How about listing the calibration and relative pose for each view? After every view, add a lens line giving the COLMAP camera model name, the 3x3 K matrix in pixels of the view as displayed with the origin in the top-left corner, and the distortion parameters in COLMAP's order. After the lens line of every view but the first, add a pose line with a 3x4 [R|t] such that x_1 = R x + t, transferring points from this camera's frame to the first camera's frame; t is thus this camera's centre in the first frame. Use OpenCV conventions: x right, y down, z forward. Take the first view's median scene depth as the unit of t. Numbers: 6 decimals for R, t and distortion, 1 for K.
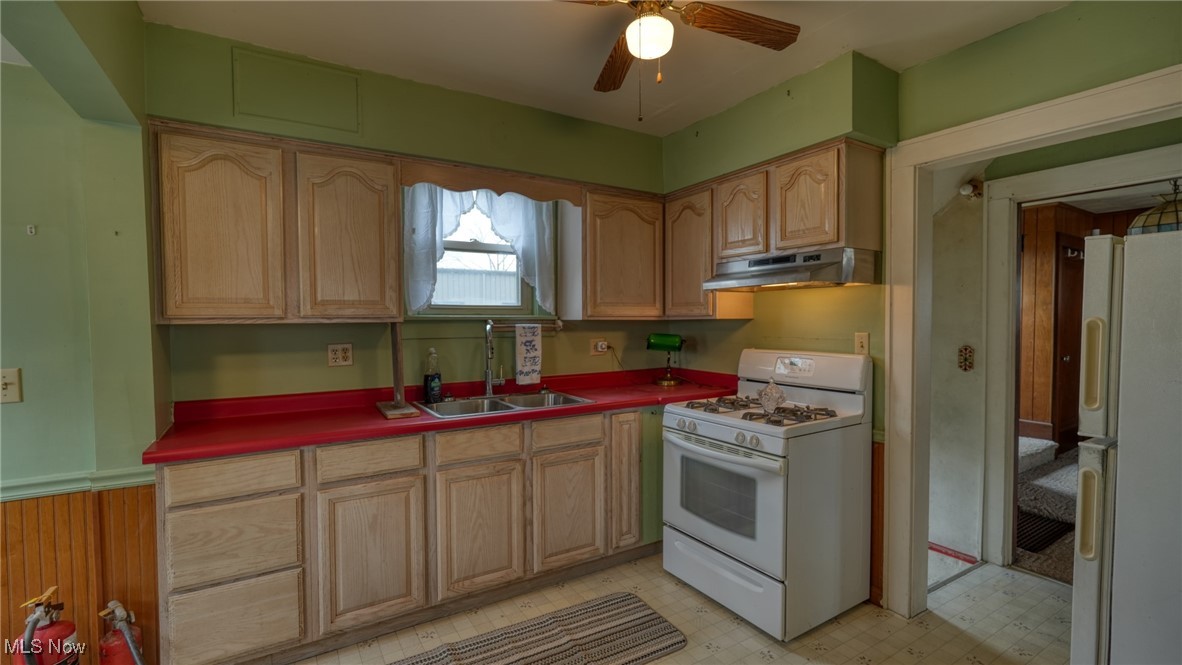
lens RADIAL K [[523.5, 0, 591.2], [0, 523.5, 331.4], [0, 0, 1]] dist [-0.002358, 0.000062]
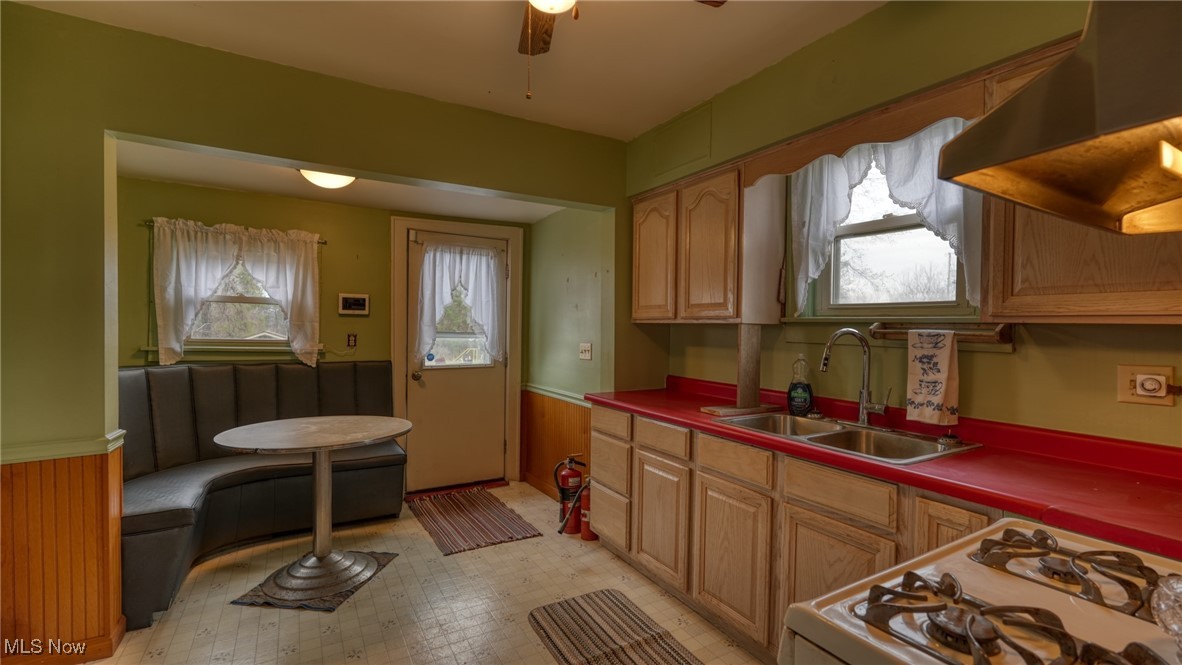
lens RADIAL K [[523.5, 0, 595.4], [0, 523.5, 336.0], [0, 0, 1]] dist [-0.002358, 0.000062]
pose [[-0.020156, 0.024726, -0.999491, 0.540240], [-0.039895, 0.998878, 0.025516, -0.006251], [0.999001, 0.040389, -0.019147, 0.615889]]
